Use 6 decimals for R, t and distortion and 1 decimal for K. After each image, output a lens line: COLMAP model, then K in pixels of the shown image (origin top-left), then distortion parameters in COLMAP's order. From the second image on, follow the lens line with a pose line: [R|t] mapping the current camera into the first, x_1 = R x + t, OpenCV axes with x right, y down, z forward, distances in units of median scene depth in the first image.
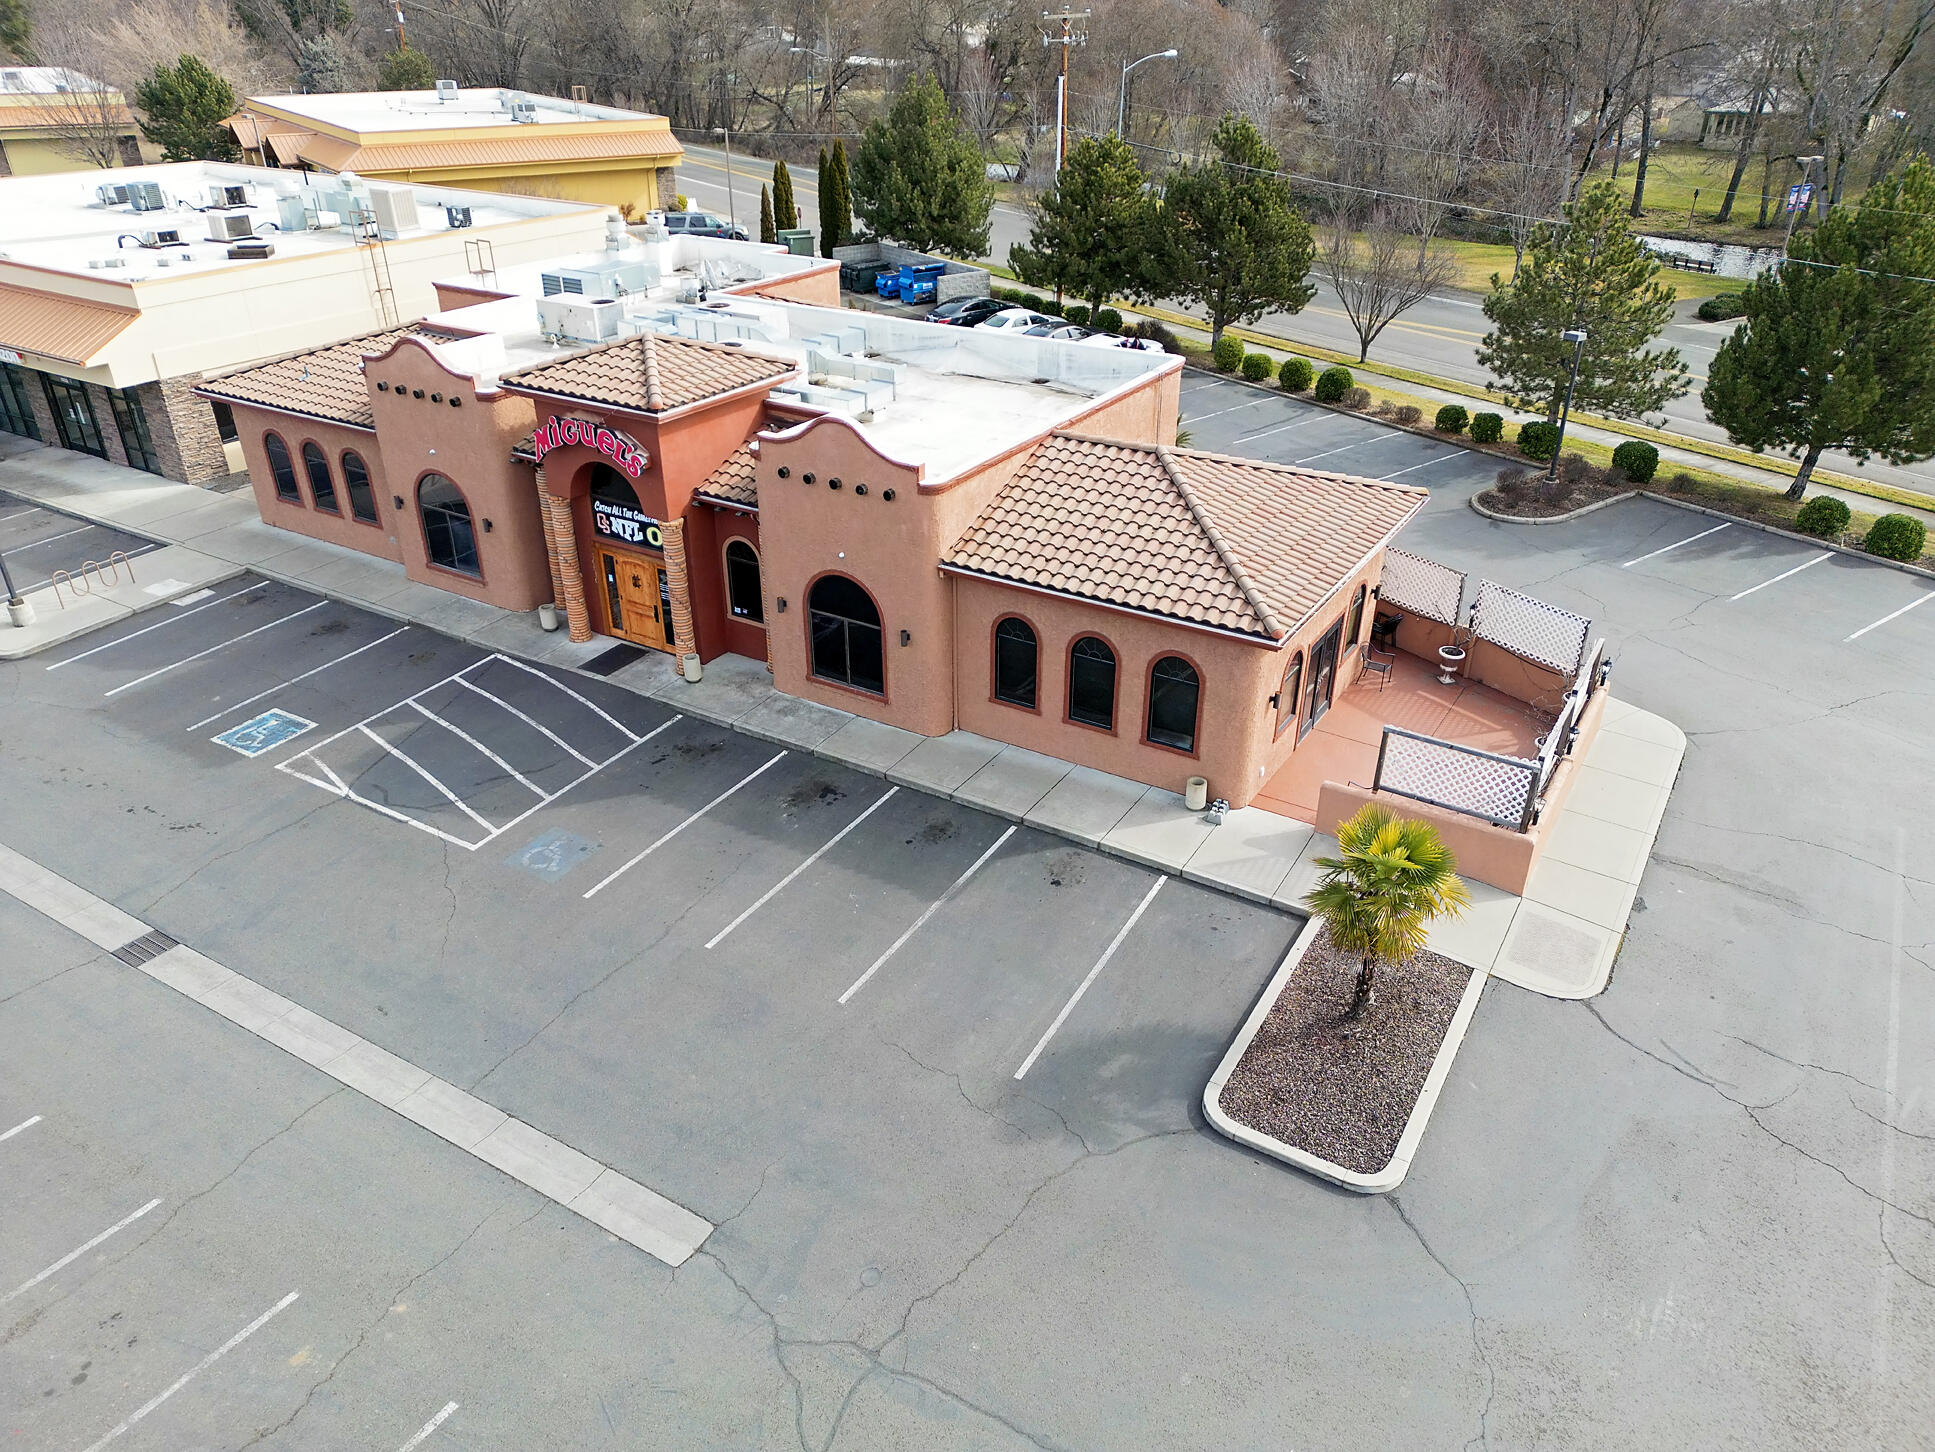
lens RADIAL K [[1343.2, 0, 967.5], [0, 1343.2, 726.0], [0, 0, 1]] dist [0.079212, -0.071405]
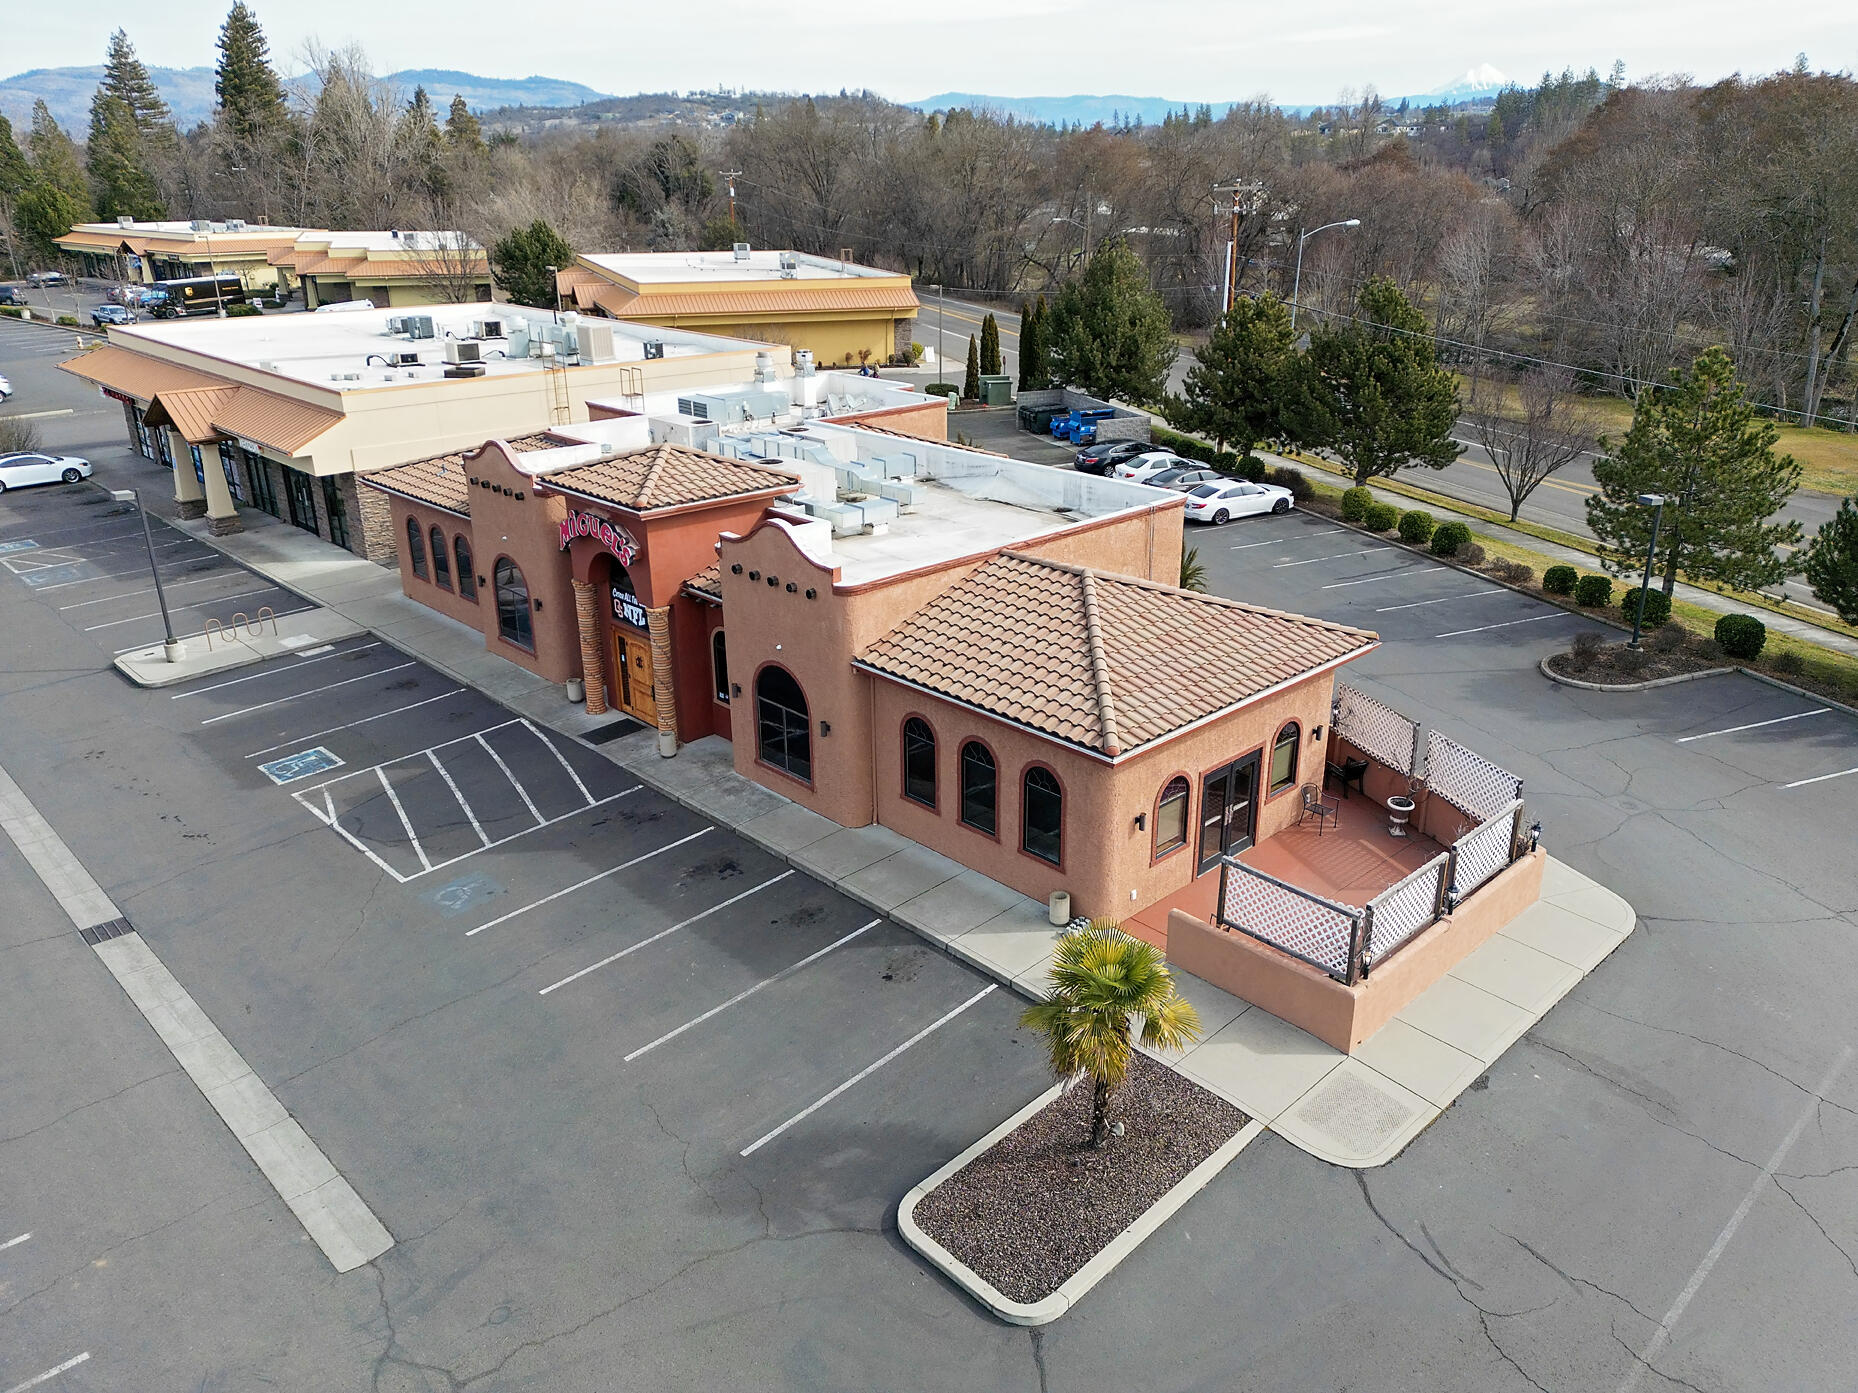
lens RADIAL K [[1342.4, 0, 966.8], [0, 1342.4, 666.0], [0, 0, 1]] dist [0.089986, -0.089548]
pose [[0.973090, 0.081476, -0.215540, 0.254318], [-0.111701, 0.984939, -0.131979, 0.010801], [0.201541, 0.152504, 0.967535, -0.003267]]
